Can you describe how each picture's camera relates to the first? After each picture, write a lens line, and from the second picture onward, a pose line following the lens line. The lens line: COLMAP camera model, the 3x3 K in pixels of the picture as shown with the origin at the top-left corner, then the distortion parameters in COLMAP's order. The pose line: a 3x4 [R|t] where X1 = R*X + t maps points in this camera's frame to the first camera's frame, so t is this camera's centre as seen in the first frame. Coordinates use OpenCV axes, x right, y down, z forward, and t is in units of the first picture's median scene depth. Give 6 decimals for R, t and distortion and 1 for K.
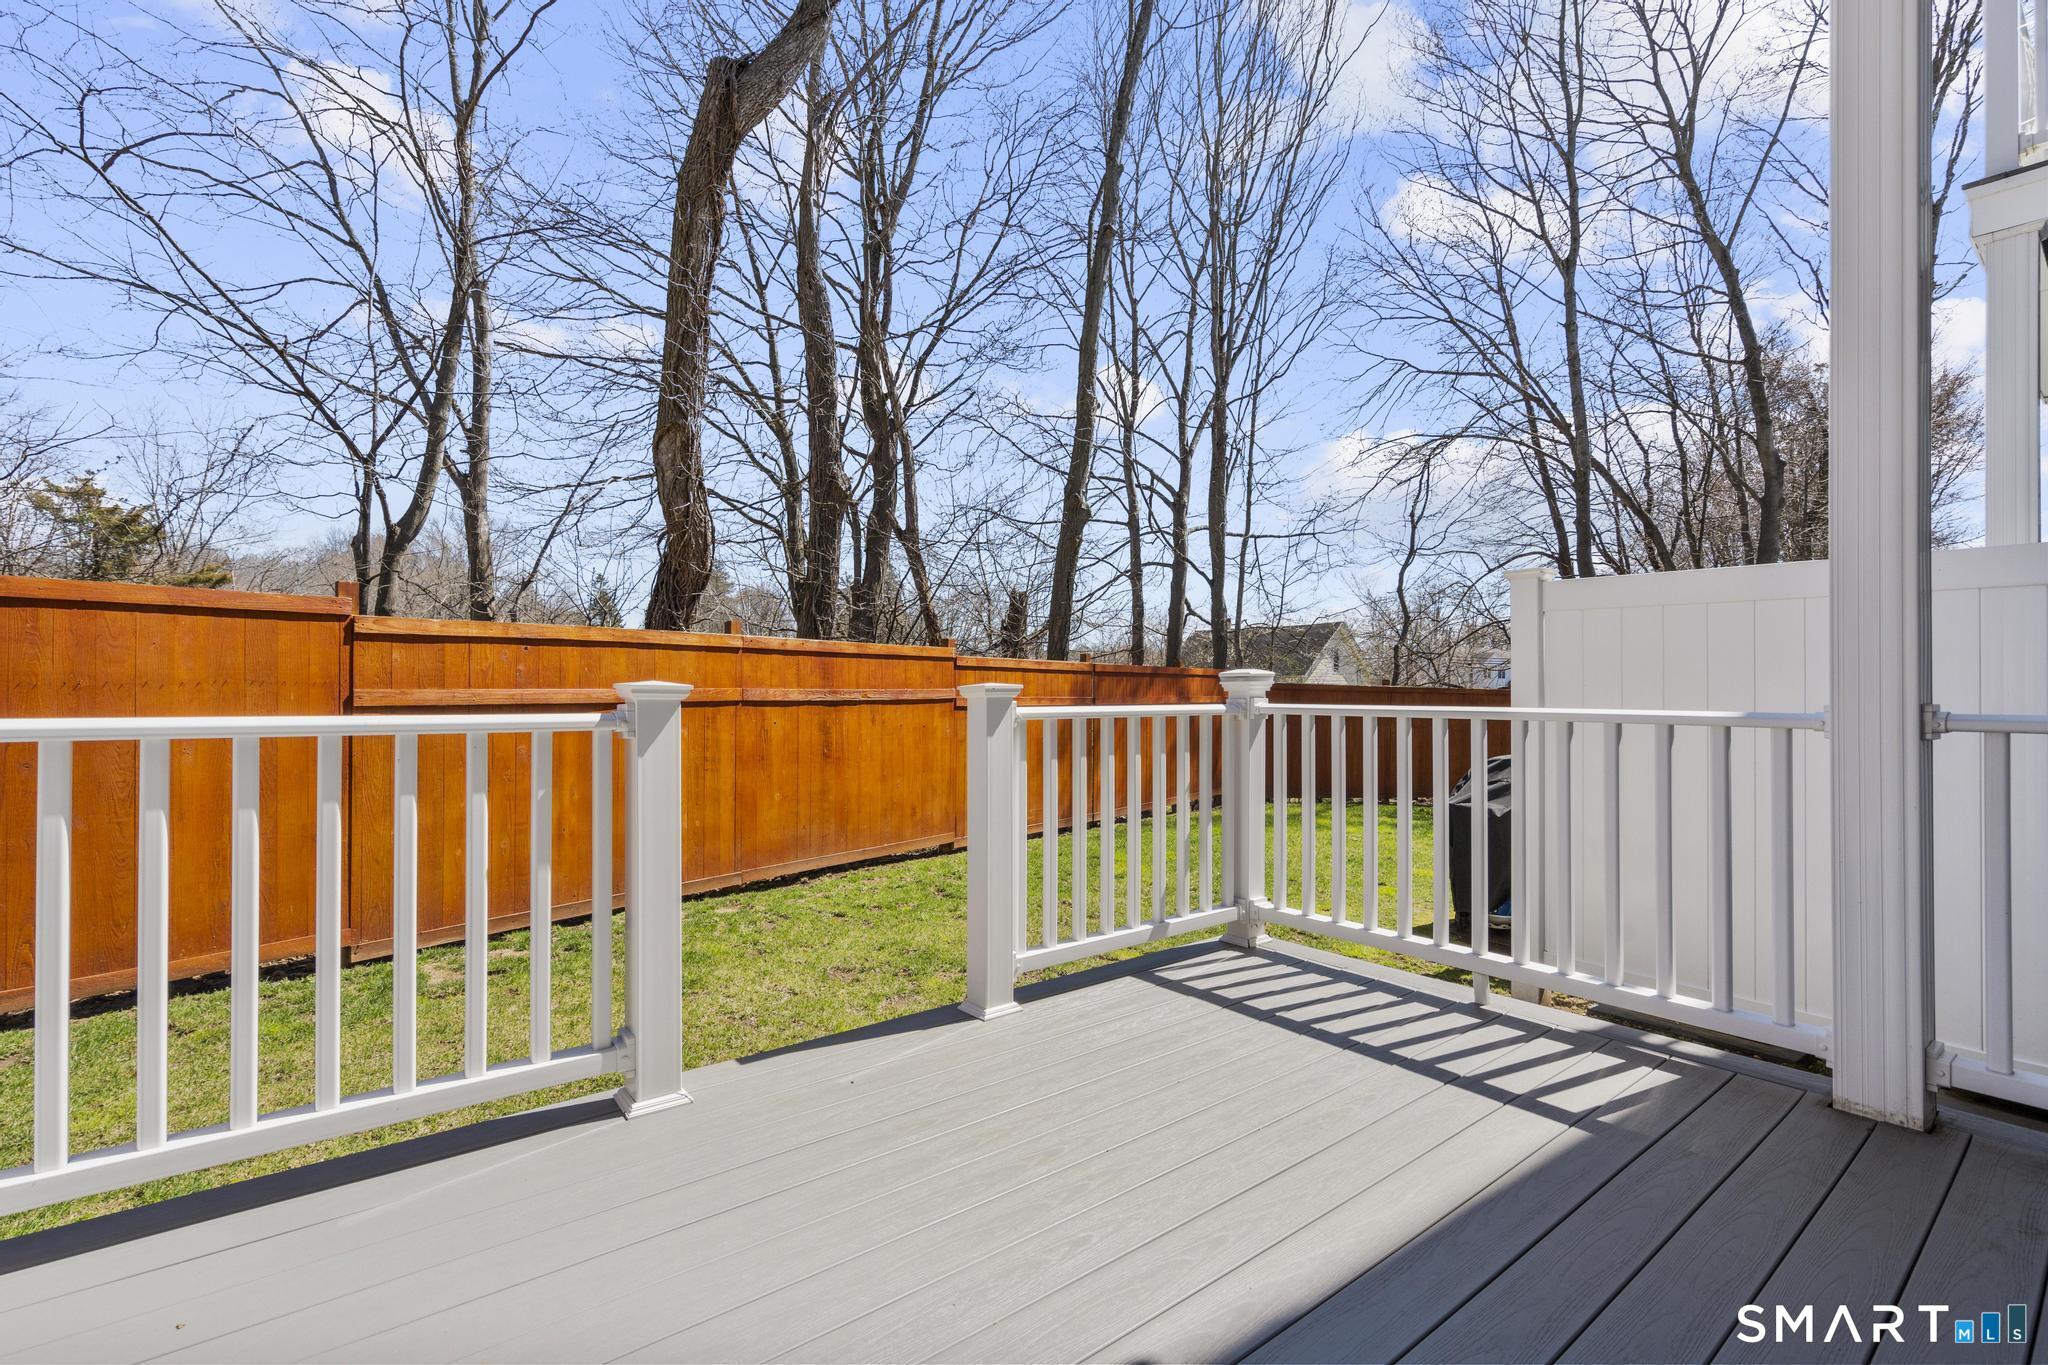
lens RADIAL K [[927.4, 0, 1044.6], [0, 927.4, 684.5], [0, 0, 1]] dist [0.002298, -0.000393]
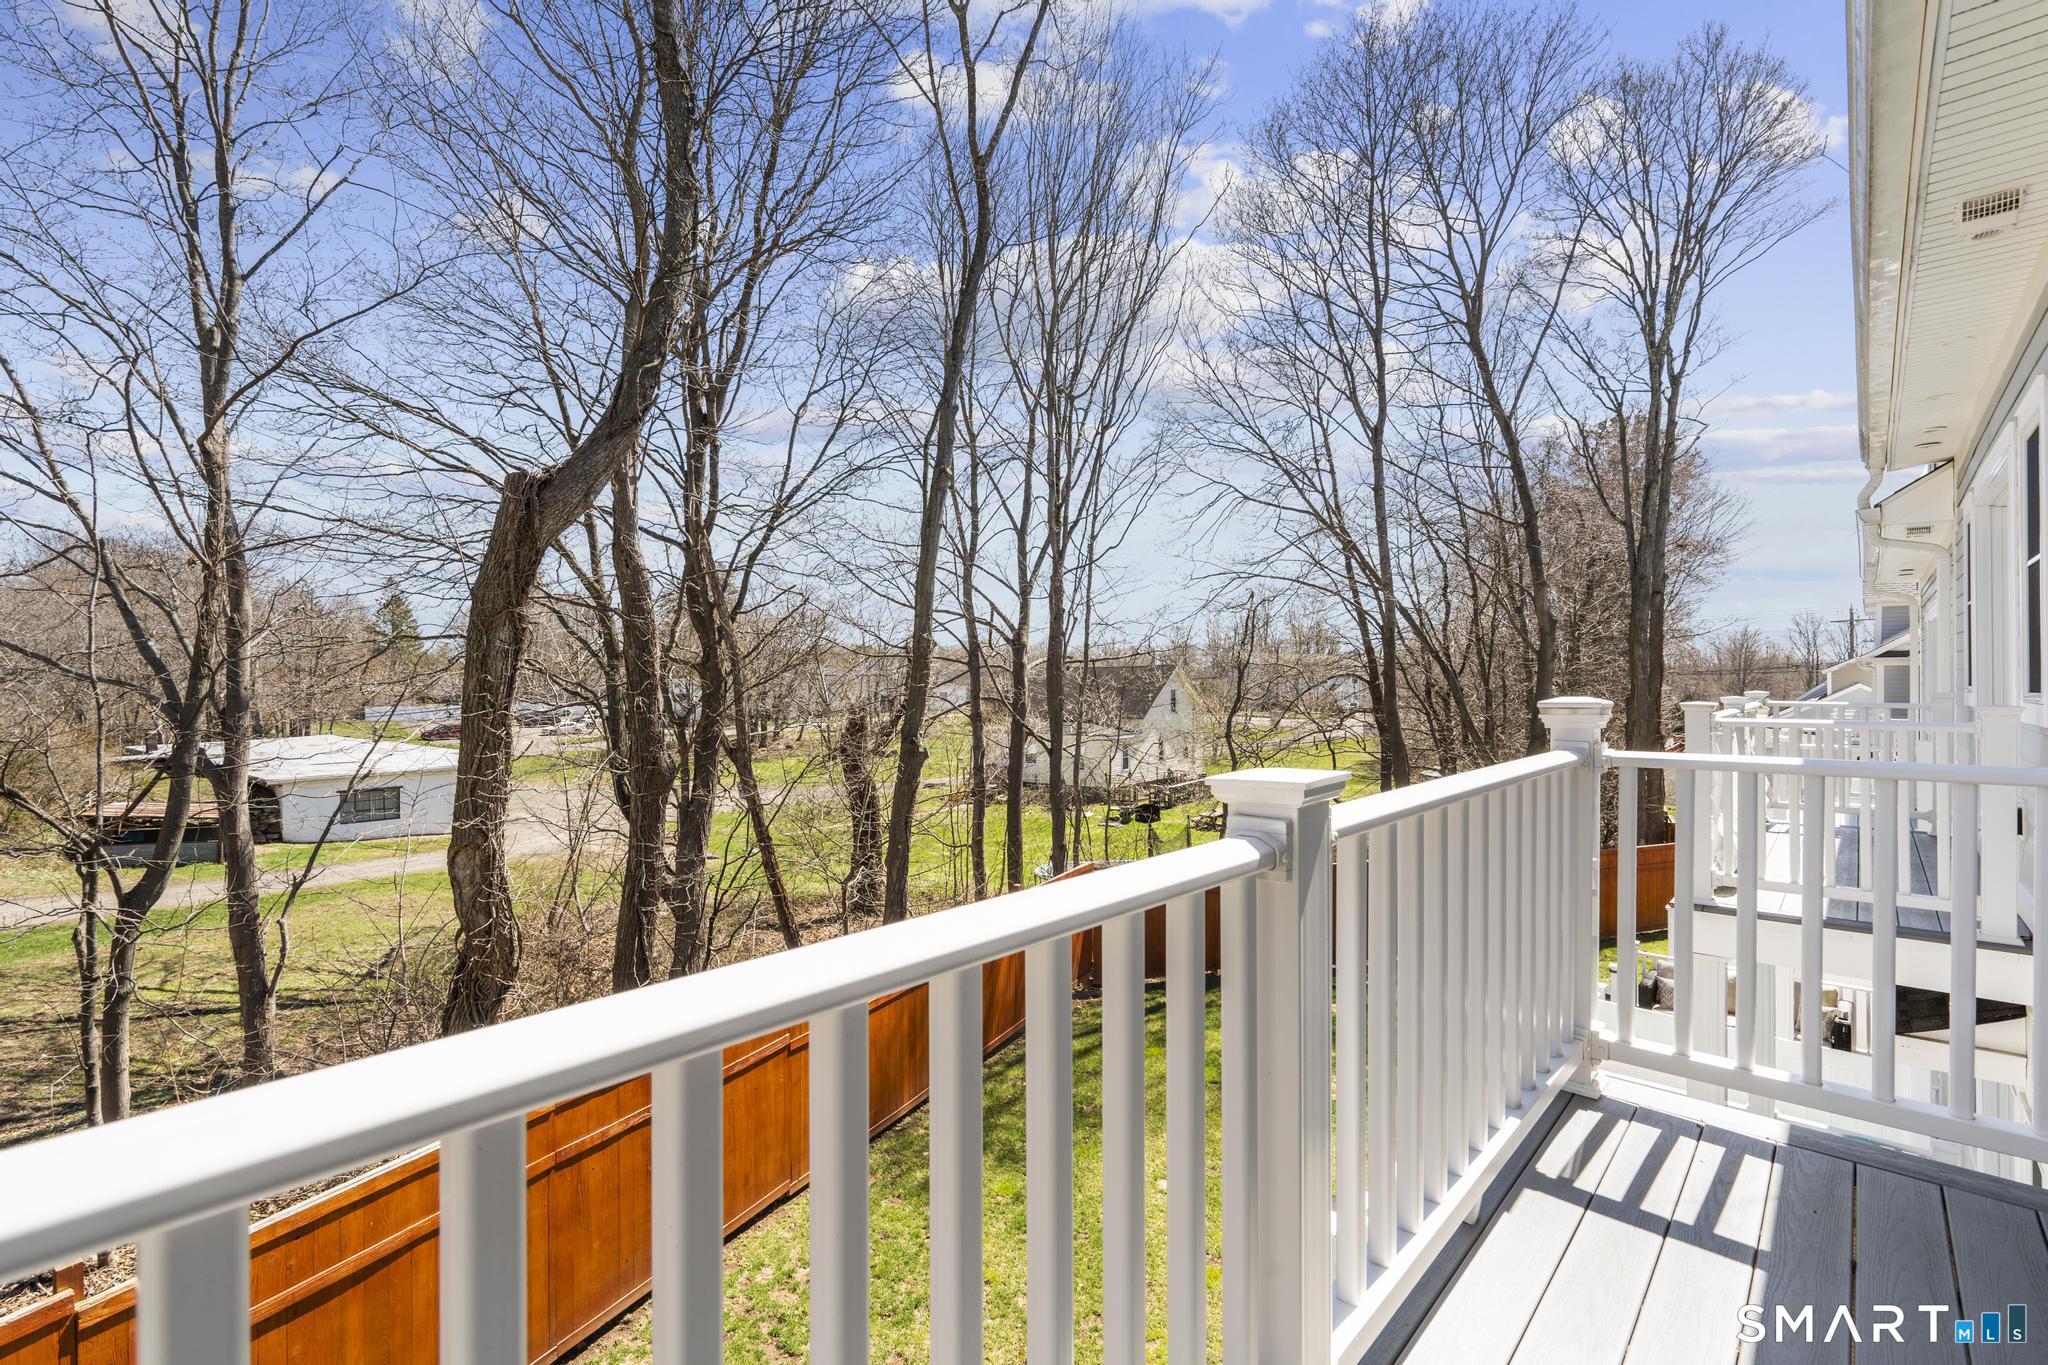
lens RADIAL K [[927.4, 0, 1039.1], [0, 927.4, 682.7], [0, 0, 1]] dist [0.002298, -0.000393]
pose [[0.986883, -0.009955, 0.161133, 0.003981], [0.007556, 0.999851, 0.015491, -0.170883], [-0.161263, -0.014070, 0.986811, -0.000251]]
